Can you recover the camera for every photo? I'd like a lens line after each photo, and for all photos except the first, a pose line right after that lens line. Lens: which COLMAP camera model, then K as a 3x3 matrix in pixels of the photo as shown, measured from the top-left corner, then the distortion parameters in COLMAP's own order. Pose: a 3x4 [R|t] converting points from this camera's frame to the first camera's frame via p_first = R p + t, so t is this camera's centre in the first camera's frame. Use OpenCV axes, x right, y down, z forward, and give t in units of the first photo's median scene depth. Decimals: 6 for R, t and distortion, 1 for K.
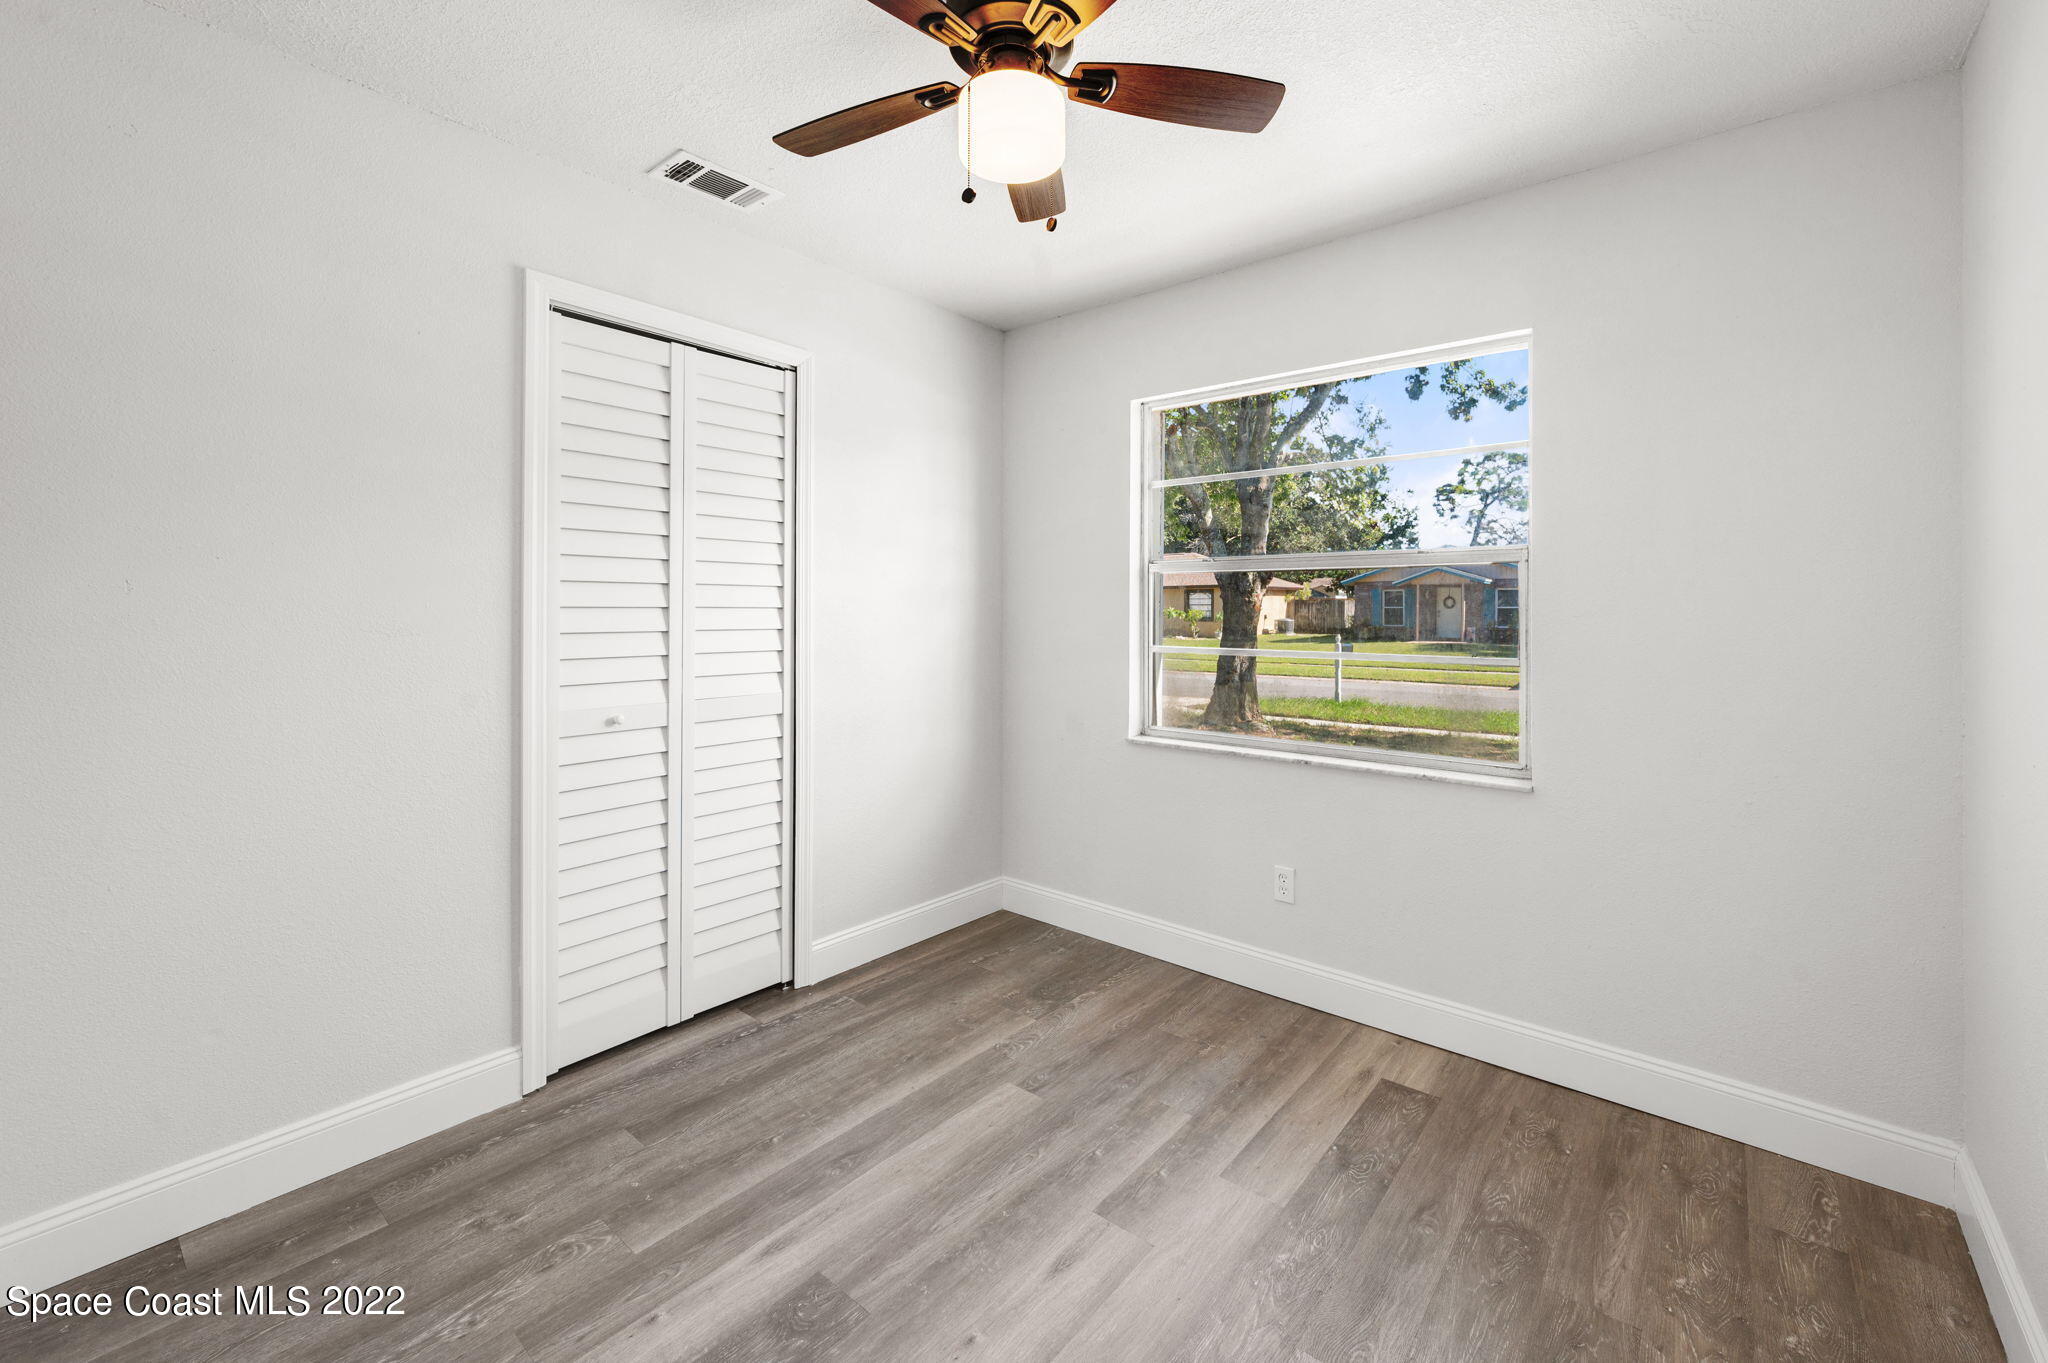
lens RADIAL K [[840.1, 0, 1032.0], [0, 840.1, 615.5], [0, 0, 1]] dist [-0.000165, -0.000378]
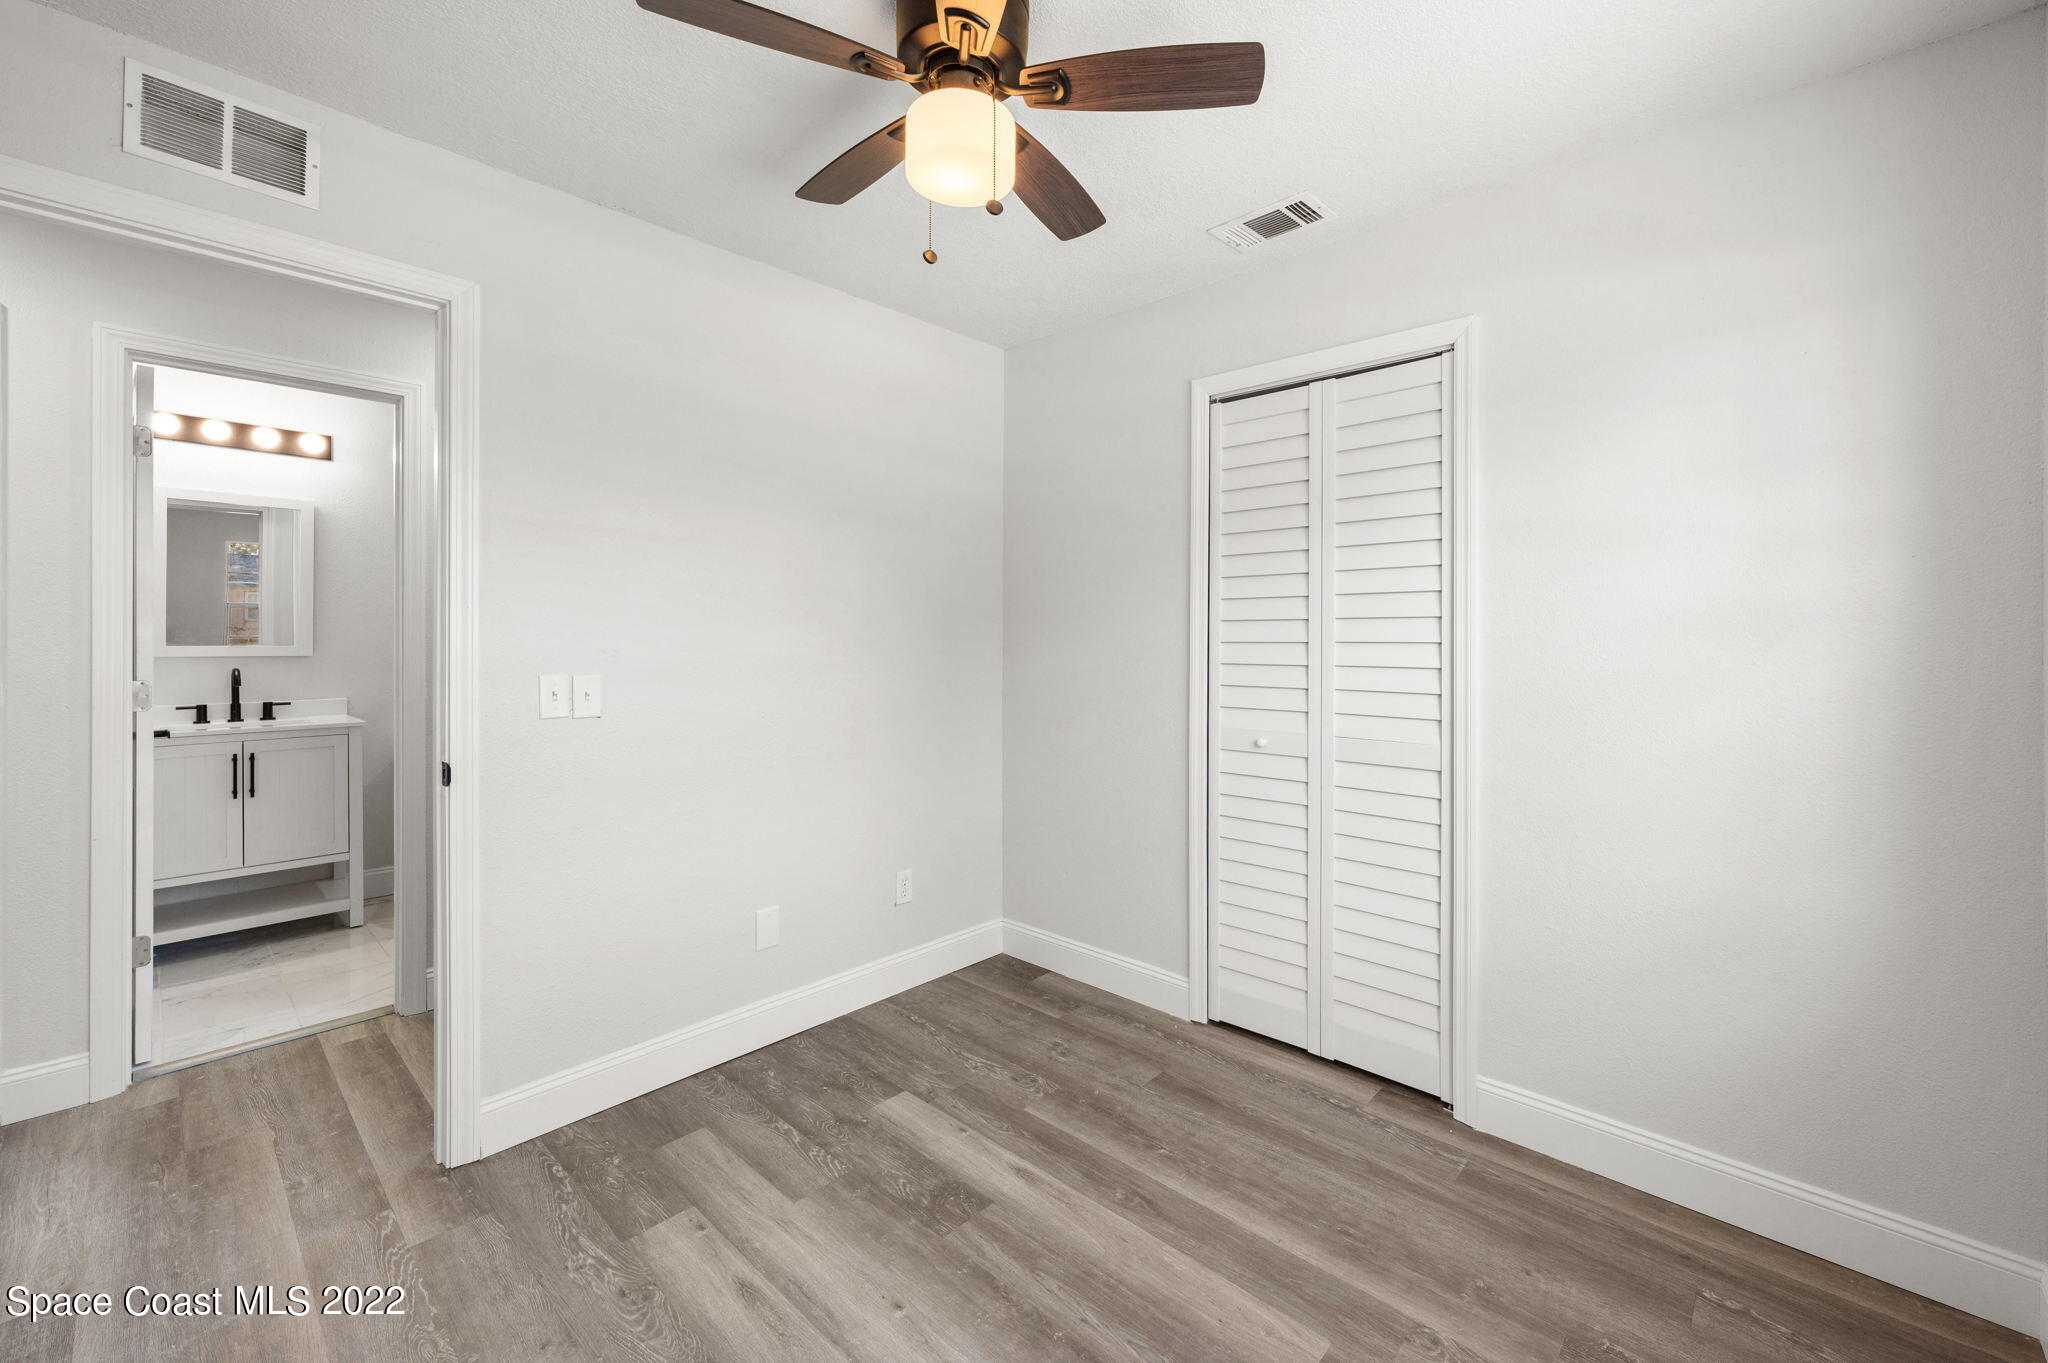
lens RADIAL K [[821.2, 0, 1047.7], [0, 821.2, 645.1], [0, 0, 1]] dist [-0.000682, -0.000031]
pose [[-0.043063, -0.000457, -0.999072, 0.644178], [-0.009208, 0.999958, -0.000060, -0.003424], [0.999030, 0.009197, -0.043066, 0.800230]]
